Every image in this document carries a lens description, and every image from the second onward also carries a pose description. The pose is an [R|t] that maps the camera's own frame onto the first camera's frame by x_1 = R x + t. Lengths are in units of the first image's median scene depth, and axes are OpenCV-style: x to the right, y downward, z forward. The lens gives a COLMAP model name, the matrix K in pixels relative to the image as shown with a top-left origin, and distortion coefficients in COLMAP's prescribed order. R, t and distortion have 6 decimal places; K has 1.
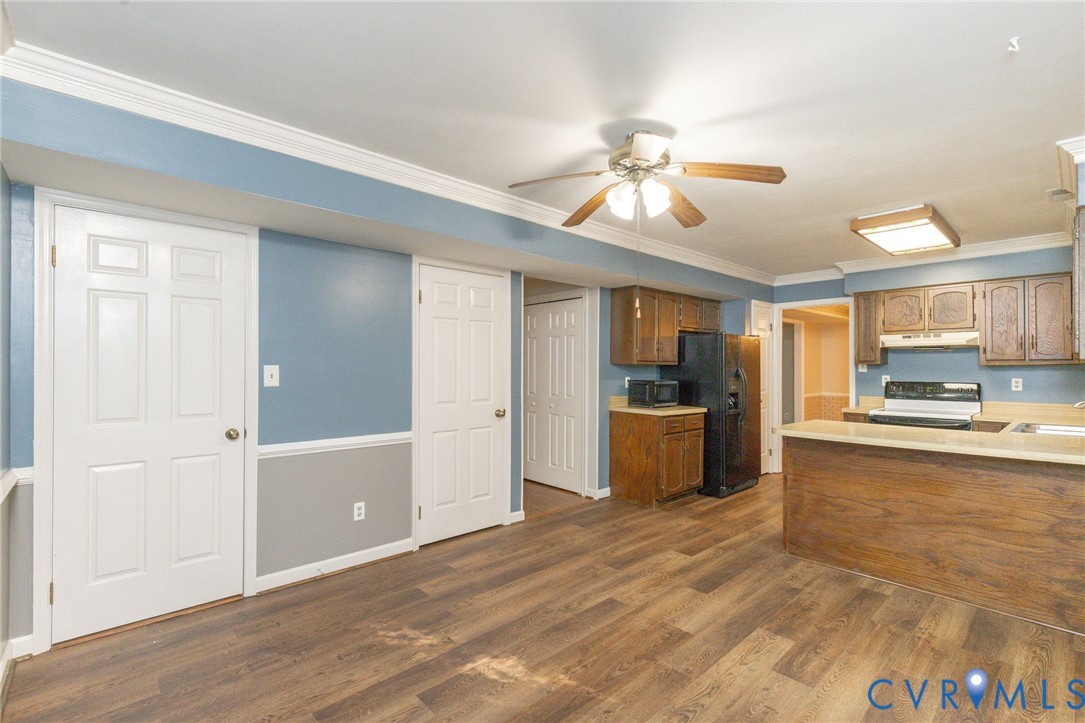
lens RADIAL K [[488.5, 0, 541.8], [0, 488.5, 367.6], [0, 0, 1]] dist [0.001134, 0.000151]
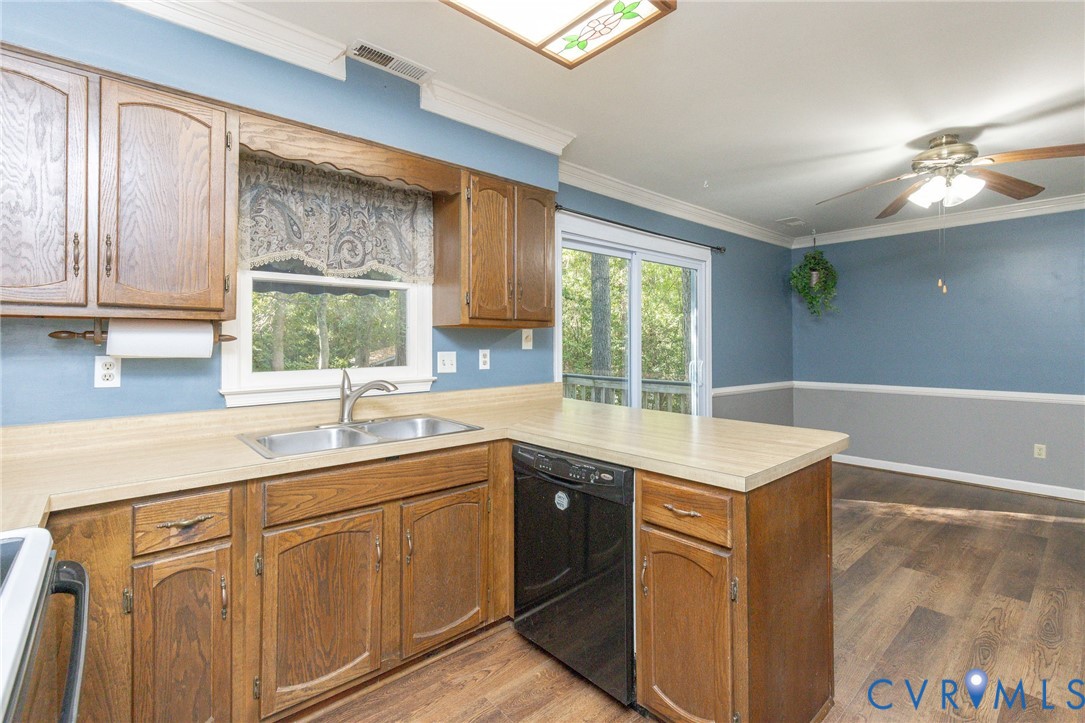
lens RADIAL K [[501.9, 0, 541.8], [0, 501.9, 335.2], [0, 0, 1]] dist [0.001299, 0.000203]
pose [[-0.999855, 0.000811, 0.016994, 1.141745], [0.000677, 0.999969, -0.007903, 0.009591], [-0.017000, -0.007890, -0.999824, 2.215780]]
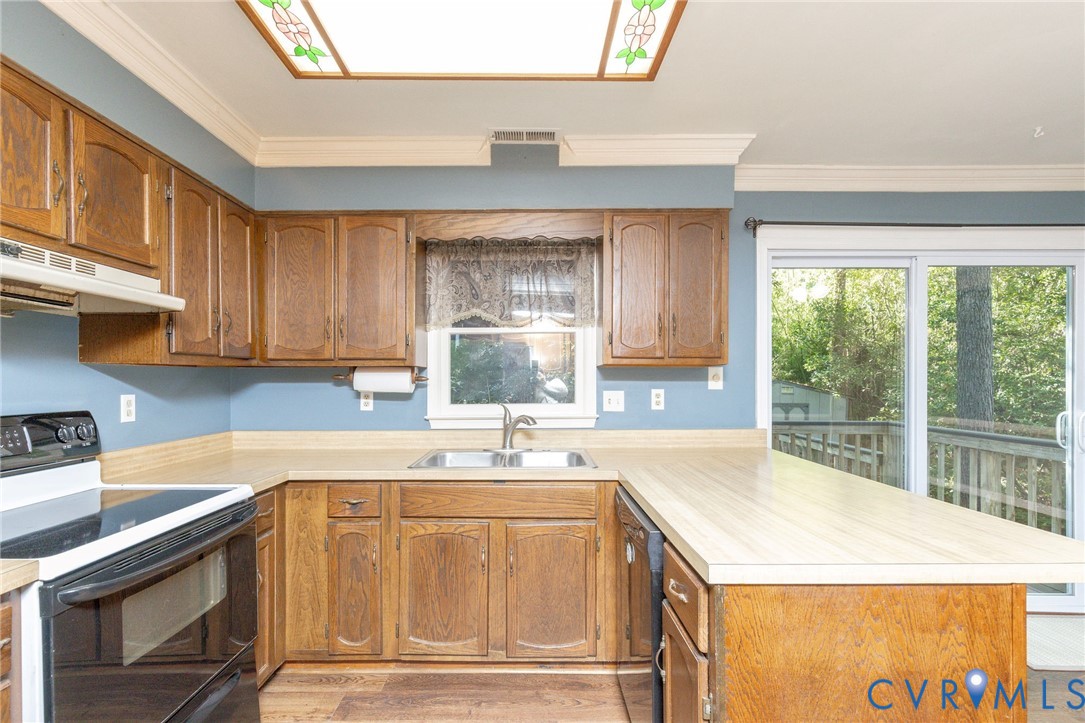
lens RADIAL K [[488.2, 0, 524.1], [0, 488.2, 378.1], [0, 0, 1]] dist [0.000728, -0.000774]
pose [[-0.728208, 0.002448, 0.685351, 0.754859], [0.004482, 0.999989, 0.001190, 0.005695], [-0.685341, 0.003939, -0.728212, 2.053421]]
